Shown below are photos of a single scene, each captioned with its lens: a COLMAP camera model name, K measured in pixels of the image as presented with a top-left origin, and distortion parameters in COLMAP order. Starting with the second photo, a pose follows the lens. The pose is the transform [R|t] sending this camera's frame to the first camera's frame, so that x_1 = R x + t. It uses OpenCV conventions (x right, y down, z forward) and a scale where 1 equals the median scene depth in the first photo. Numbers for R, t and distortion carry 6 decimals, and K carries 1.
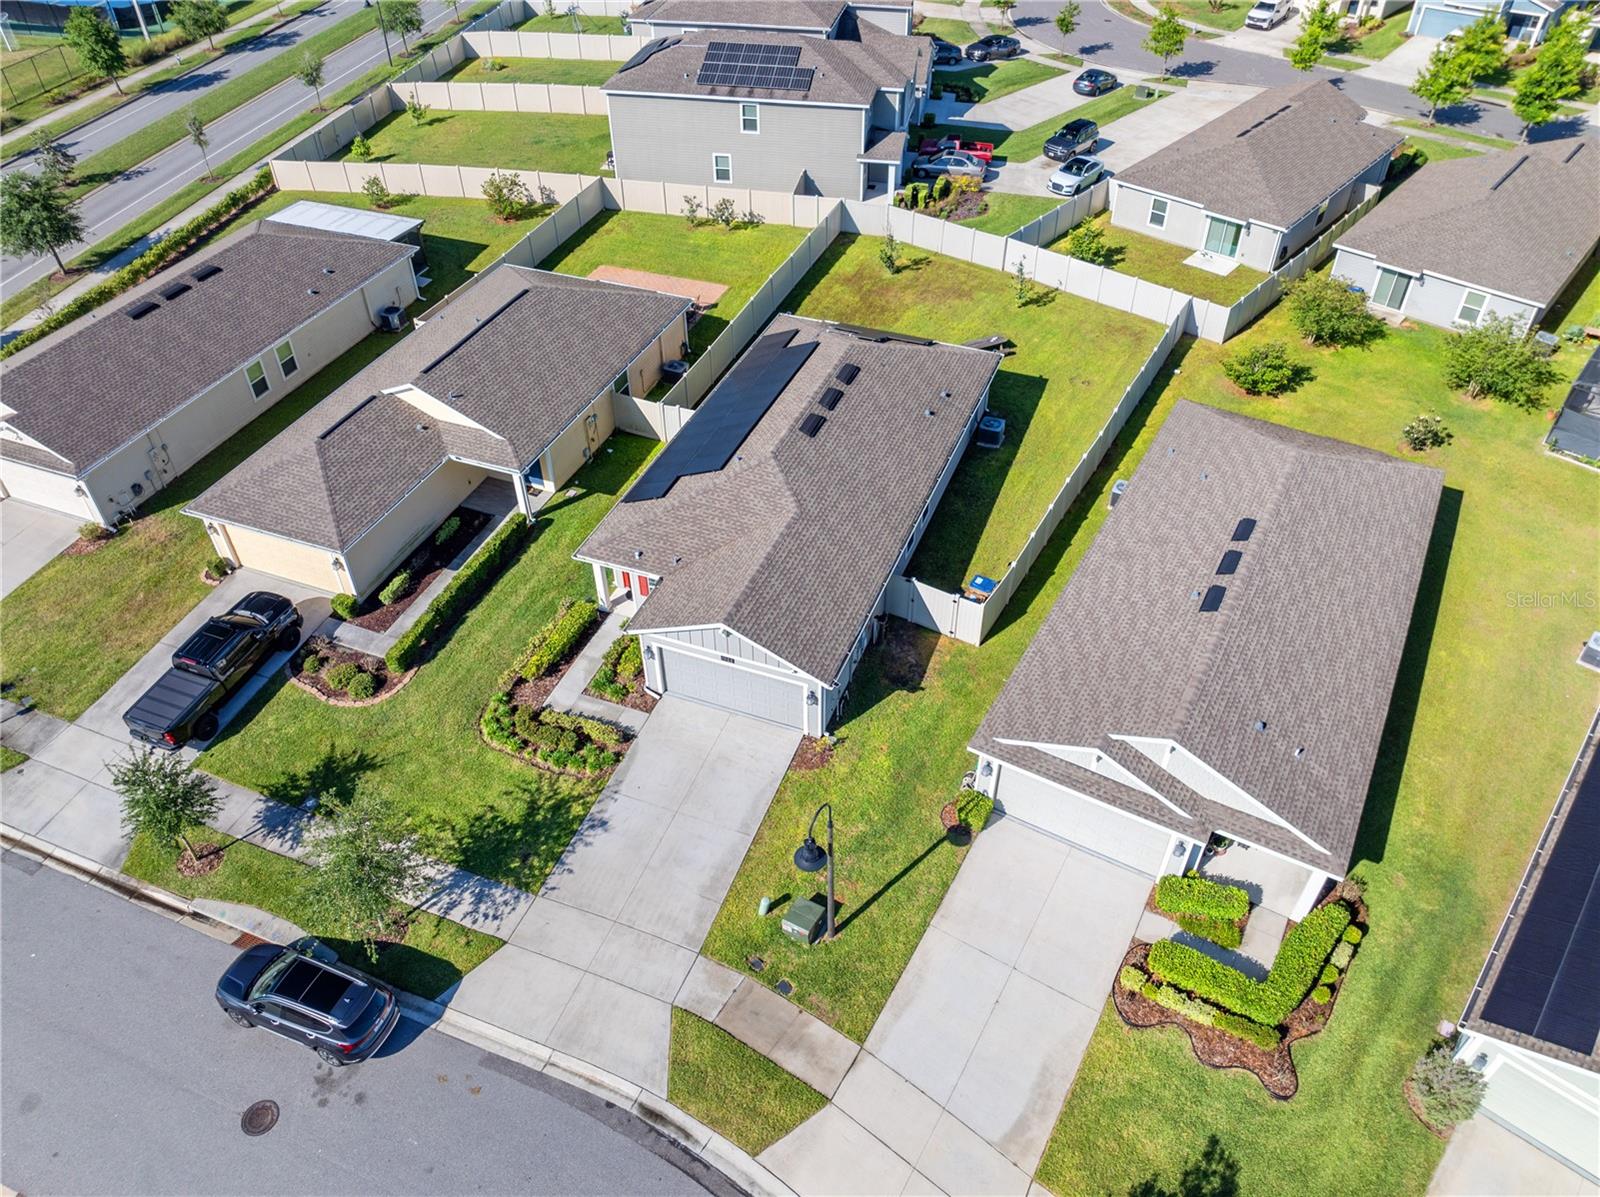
lens RADIAL K [[1134.3, 0, 809.5], [0, 1134.3, 595.2], [0, 0, 1]] dist [-0.039766, 0.011016]
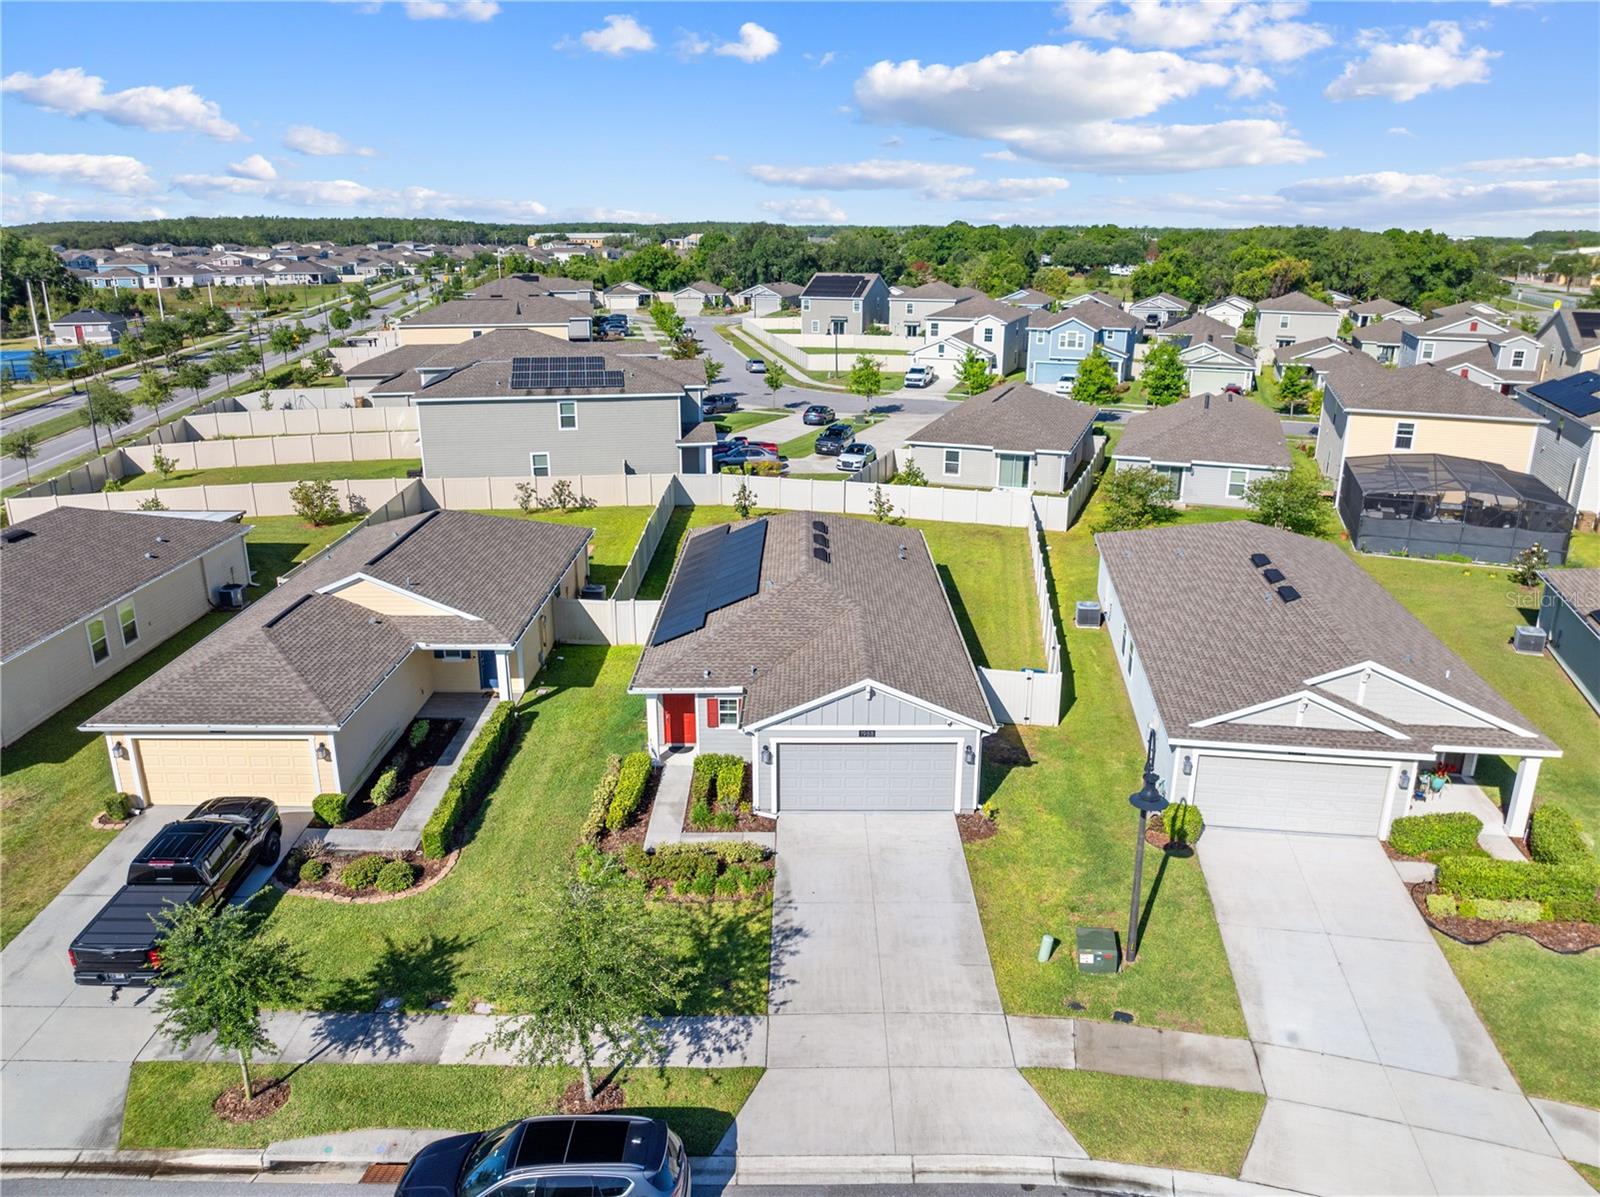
lens RADIAL K [[1134.3, 0, 809.6], [0, 1134.3, 591.6], [0, 0, 1]] dist [-0.039766, 0.011016]
pose [[0.930900, -0.105080, 0.349833, -0.361451], [0.236090, 0.903883, -0.356731, 0.229564], [-0.278723, 0.414674, 0.866233, 0.176330]]
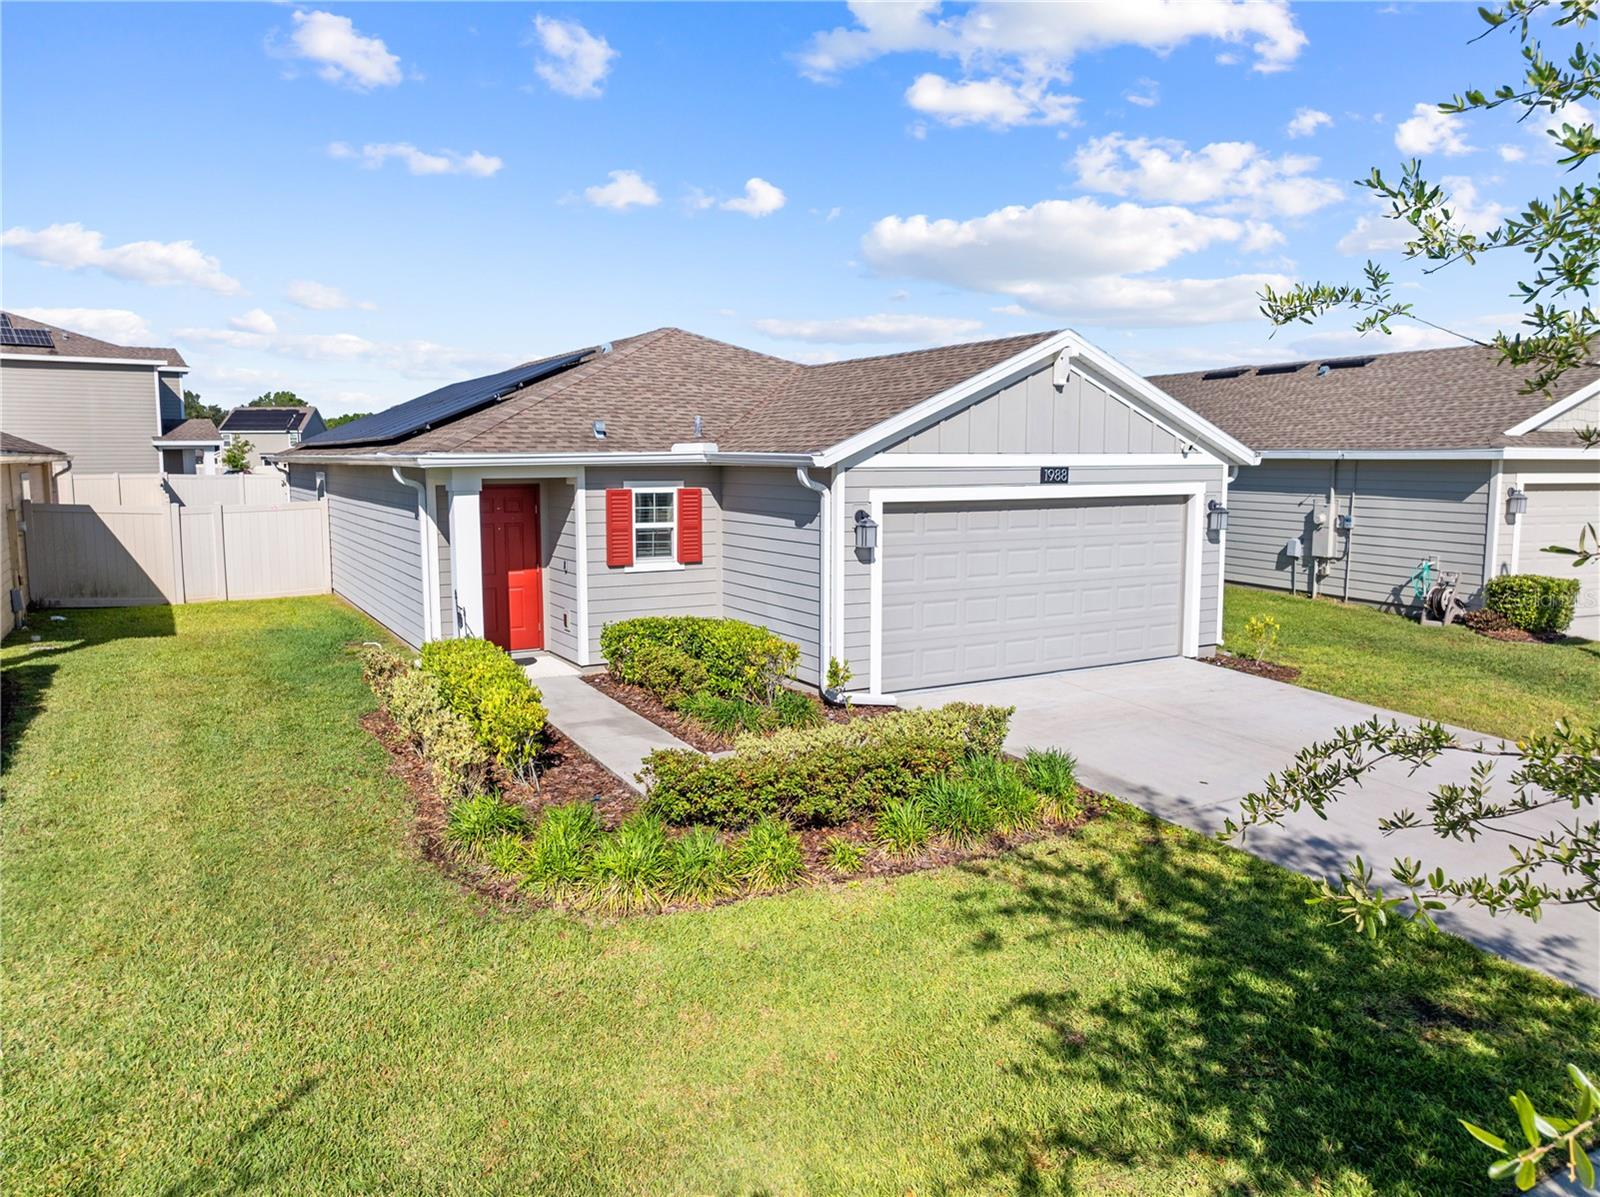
lens RADIAL K [[1134.3, 0, 792.9], [0, 1134.3, 611.0], [0, 0, 1]] dist [-0.039766, 0.011016]
pose [[0.635362, -0.093224, 0.766567, -0.380234], [0.499980, 0.806185, -0.316363, 0.151248], [-0.588502, 0.584273, 0.558829, 0.757838]]
